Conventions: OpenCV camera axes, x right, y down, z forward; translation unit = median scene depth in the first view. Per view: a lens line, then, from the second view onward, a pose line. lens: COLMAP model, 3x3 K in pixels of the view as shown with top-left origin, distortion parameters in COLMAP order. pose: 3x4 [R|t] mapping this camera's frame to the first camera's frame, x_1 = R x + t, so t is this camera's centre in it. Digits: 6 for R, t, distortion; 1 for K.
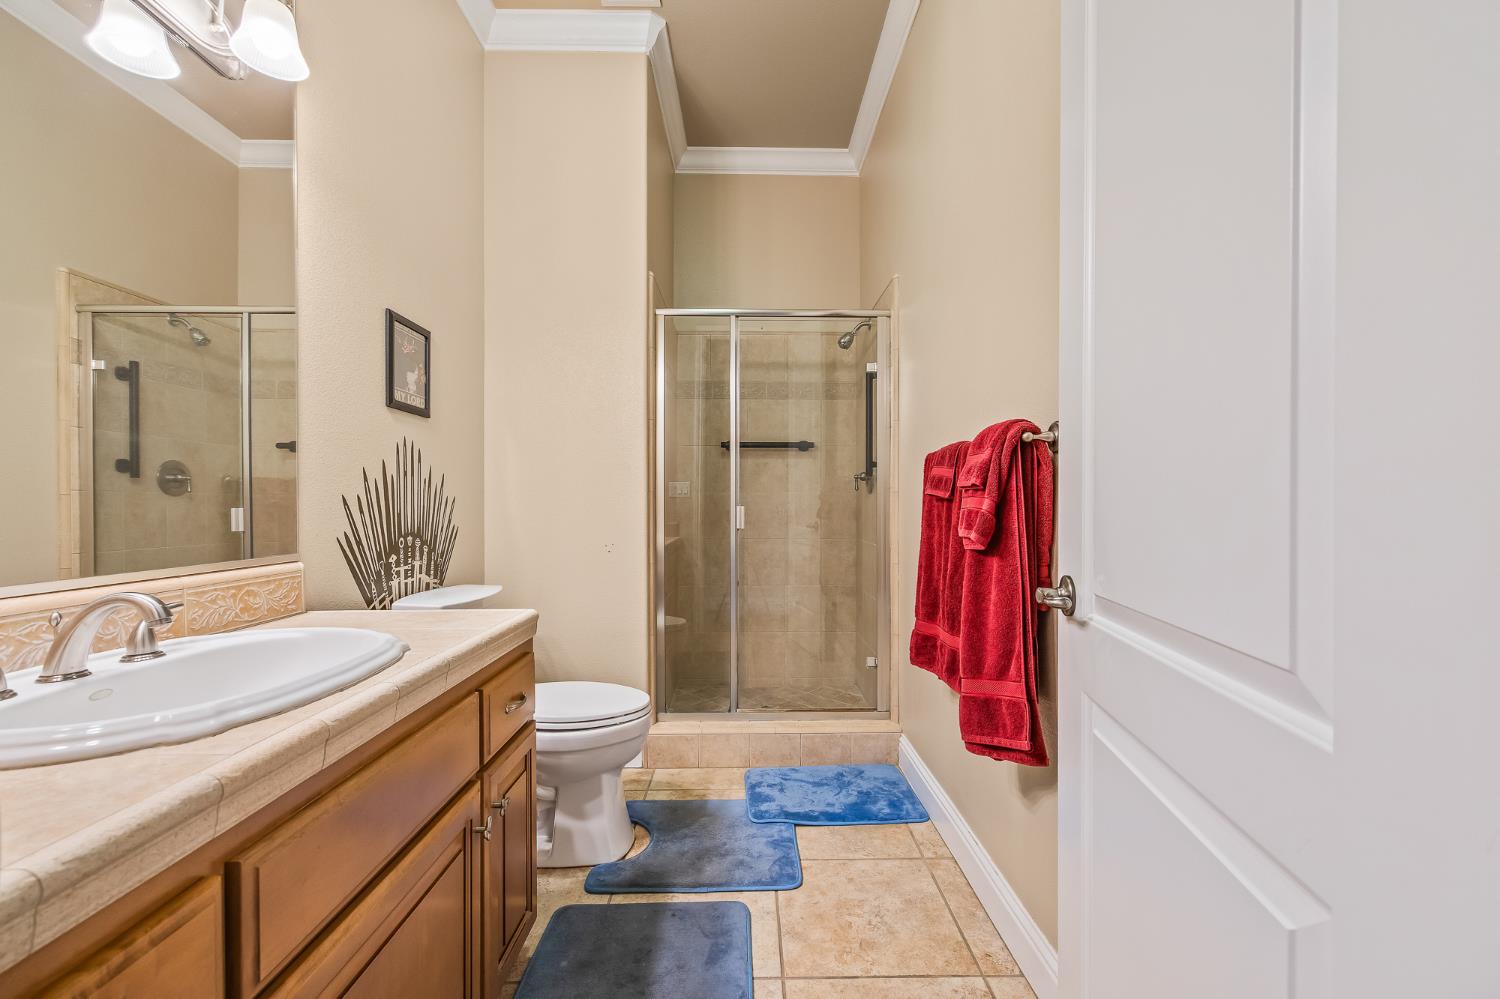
lens RADIAL K [[605.6, 0, 756.7], [0, 605.6, 504.8], [0, 0, 1]] dist [0.001090, 0.000737]
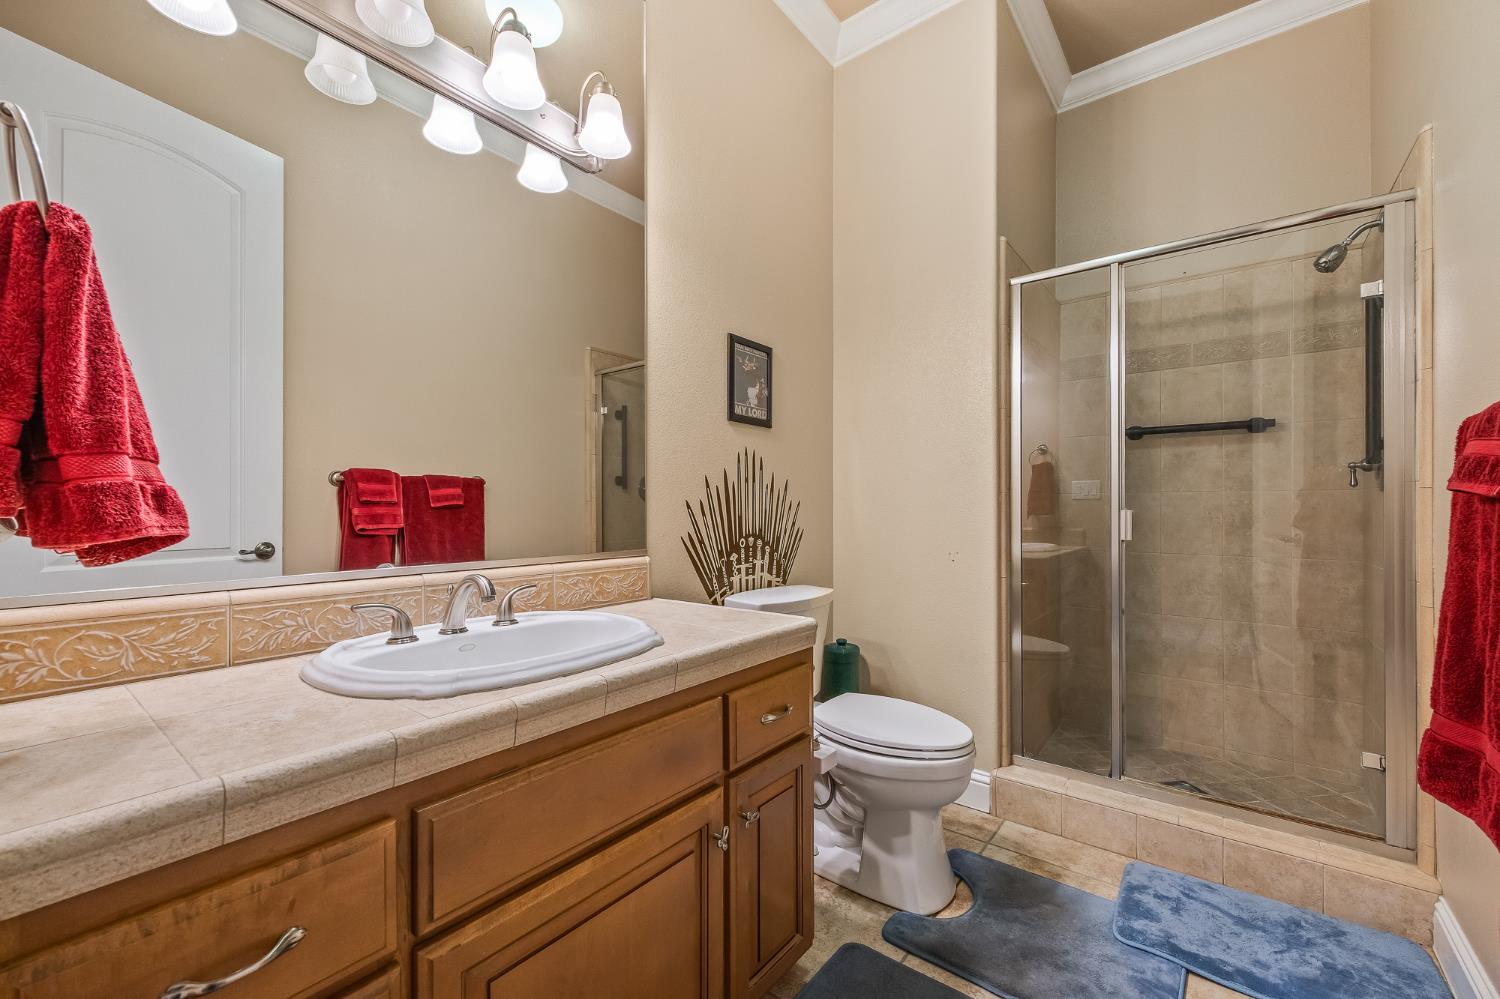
lens RADIAL K [[605.6, 0, 756.7], [0, 605.6, 504.8], [0, 0, 1]] dist [0.001090, 0.000737]
pose [[0.775854, -0.002771, -0.630906, 0.126973], [-0.000343, 0.999988, -0.004815, -0.001373], [0.630912, 0.003952, 0.775844, 0.155614]]
